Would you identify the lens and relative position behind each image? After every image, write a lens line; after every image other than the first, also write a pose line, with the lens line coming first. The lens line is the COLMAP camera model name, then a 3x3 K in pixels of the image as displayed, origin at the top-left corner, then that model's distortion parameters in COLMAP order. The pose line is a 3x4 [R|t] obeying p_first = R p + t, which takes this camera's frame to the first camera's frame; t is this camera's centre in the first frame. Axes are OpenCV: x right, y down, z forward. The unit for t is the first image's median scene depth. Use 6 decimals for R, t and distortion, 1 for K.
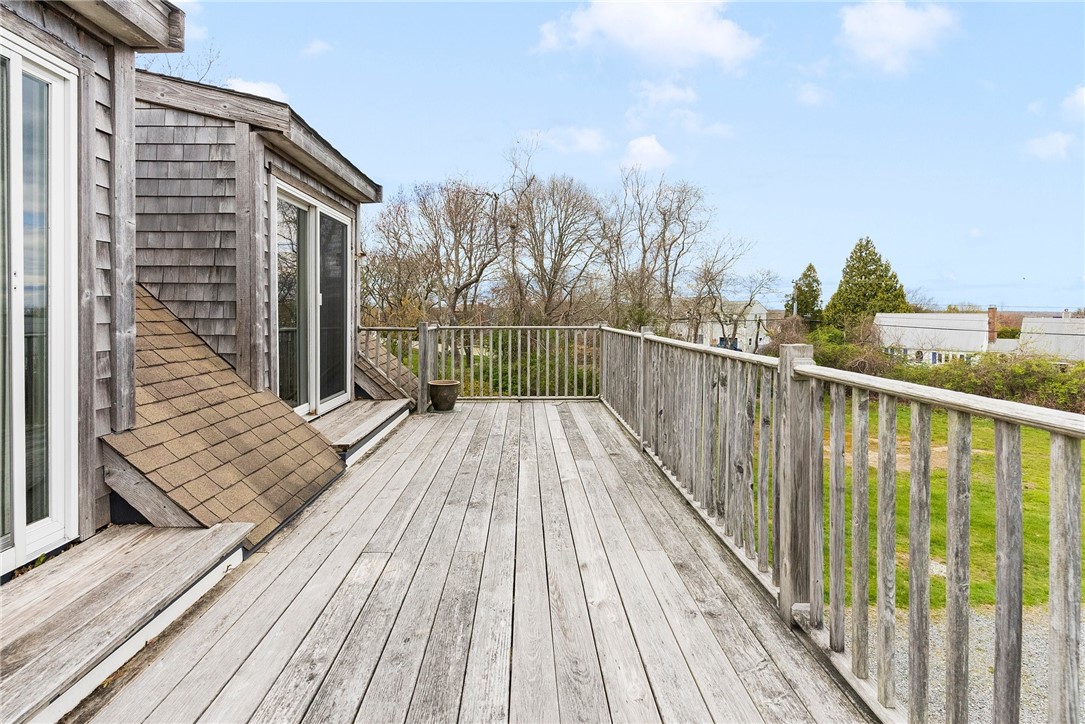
lens RADIAL K [[530.7, 0, 540.1], [0, 530.7, 376.8], [0, 0, 1]] dist [-0.000406, 0.000637]
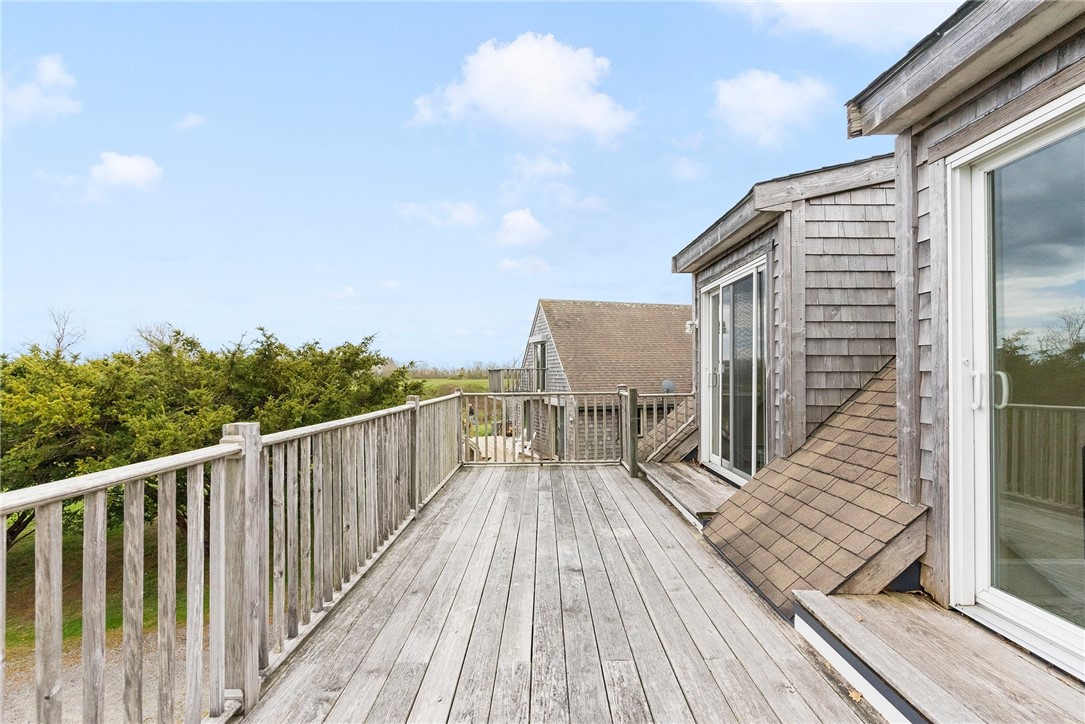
lens RADIAL K [[530.7, 0, 540.1], [0, 530.7, 376.8], [0, 0, 1]] dist [-0.000406, 0.000637]
pose [[-0.999372, -0.002433, 0.035350, -0.116867], [0.002031, 0.992068, 0.125689, -0.350817], [-0.035375, 0.125682, -0.991440, 2.627991]]
